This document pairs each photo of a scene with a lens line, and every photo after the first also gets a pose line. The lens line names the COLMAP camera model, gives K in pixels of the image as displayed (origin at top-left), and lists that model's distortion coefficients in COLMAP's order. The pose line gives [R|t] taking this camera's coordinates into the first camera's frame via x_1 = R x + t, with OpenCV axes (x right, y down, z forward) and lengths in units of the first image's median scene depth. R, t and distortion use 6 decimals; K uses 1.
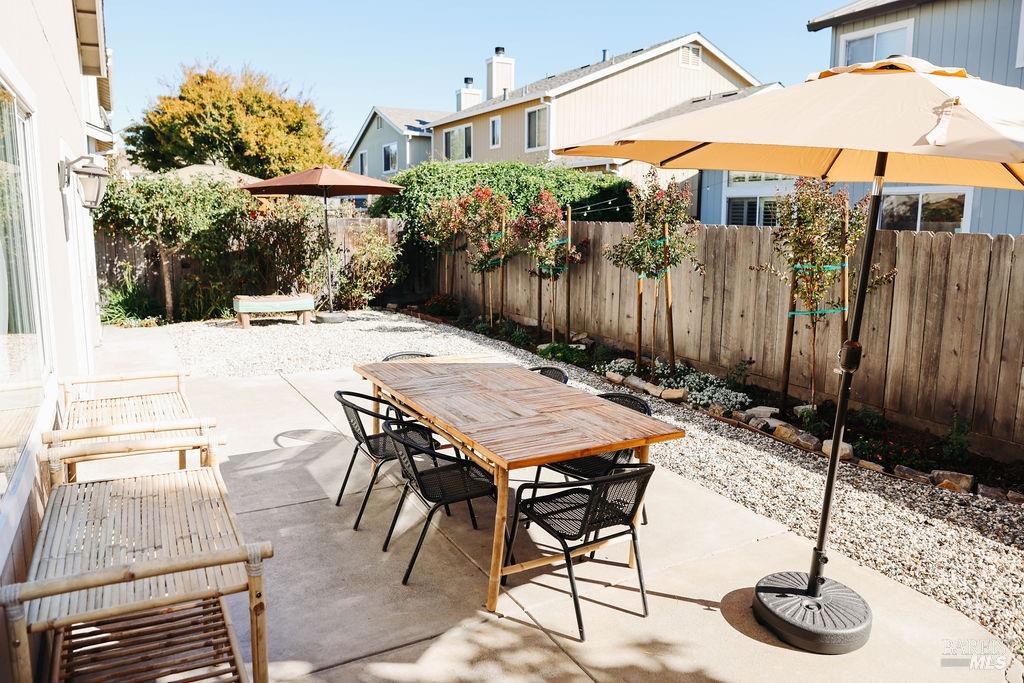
lens RADIAL K [[694.8, 0, 511.5], [0, 694.8, 333.0], [0, 0, 1]] dist [-0.062539, 0.028388]
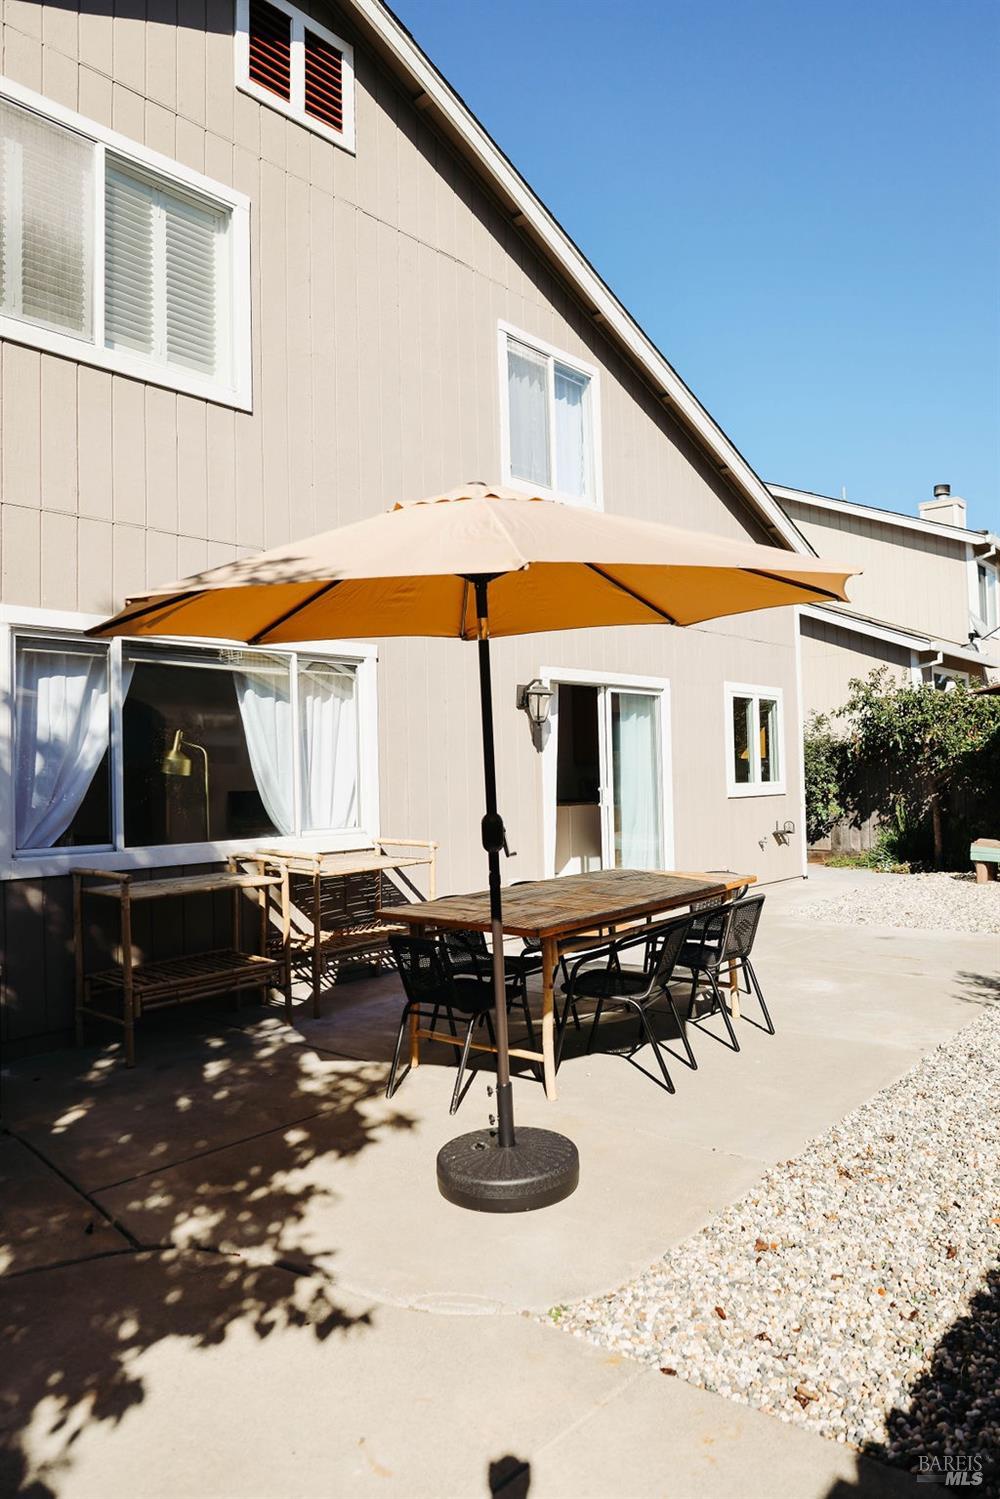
lens RADIAL K [[1017.1, 0, 508.8], [0, 1017.1, 752.9], [0, 0, 1]] dist [-0.062539, 0.028388]
pose [[0.359369, -0.033744, -0.932585, 0.403006], [-0.126972, 0.988285, -0.084687, 0.009705], [0.924517, 0.148846, 0.350874, 0.138170]]
